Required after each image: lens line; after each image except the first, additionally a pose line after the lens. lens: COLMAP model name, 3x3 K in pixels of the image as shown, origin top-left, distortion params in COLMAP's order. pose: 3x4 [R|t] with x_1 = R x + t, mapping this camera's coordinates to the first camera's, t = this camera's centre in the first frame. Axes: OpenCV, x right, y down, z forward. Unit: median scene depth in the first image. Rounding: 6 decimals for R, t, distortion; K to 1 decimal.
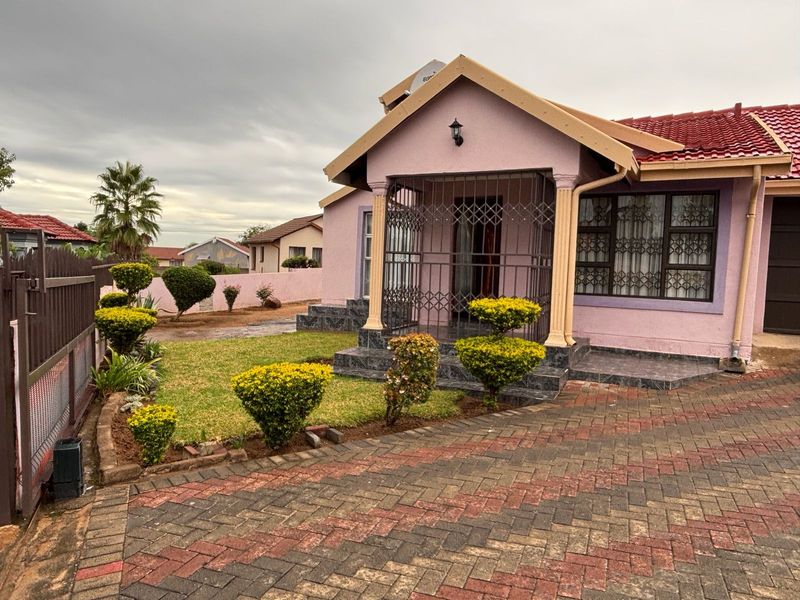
lens RADIAL K [[590.6, 0, 396.2], [0, 590.6, 299.8], [0, 0, 1]] dist [0.106373, -0.173625]
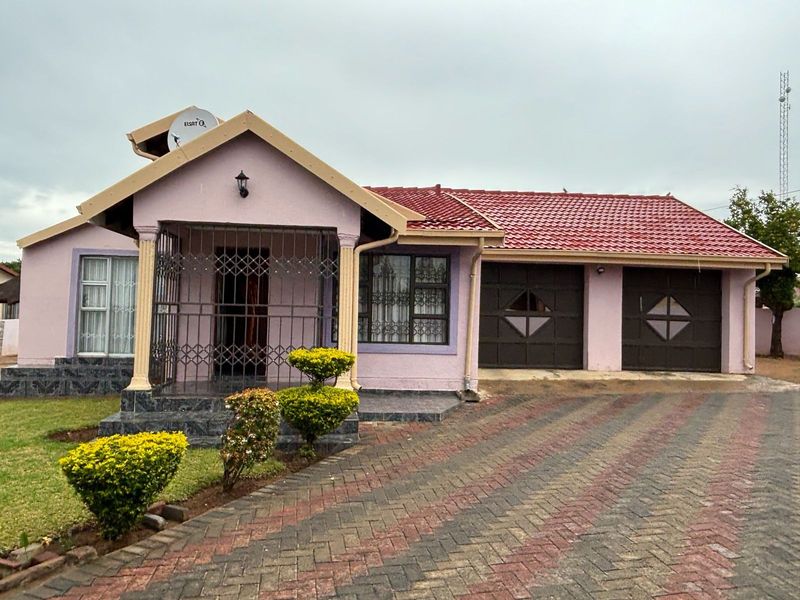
lens RADIAL K [[594.1, 0, 397.9], [0, 594.1, 298.0], [0, 0, 1]] dist [0.059469, -0.086597]
pose [[0.841885, 0.006941, 0.539612, -0.219795], [0.038239, 0.996637, -0.072479, -0.008296], [-0.538300, 0.081653, 0.838788, 0.034185]]
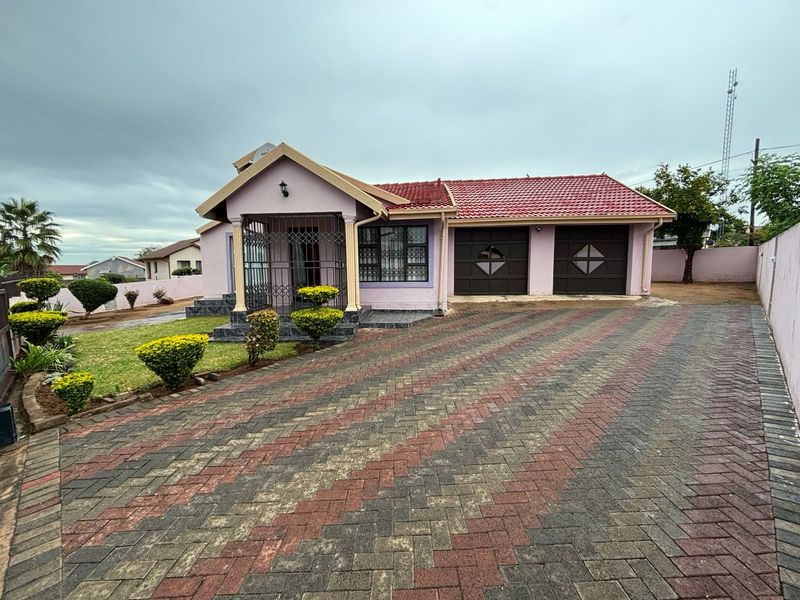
lens RADIAL K [[362.7, 0, 412.8], [0, 362.7, 302.9], [0, 0, 1]] dist [0.001874, 0.000826]
pose [[0.924261, -0.080939, 0.373081, 0.030225], [0.065757, 0.996413, 0.053263, 0.006573], [-0.376054, -0.024696, 0.926269, -0.087295]]
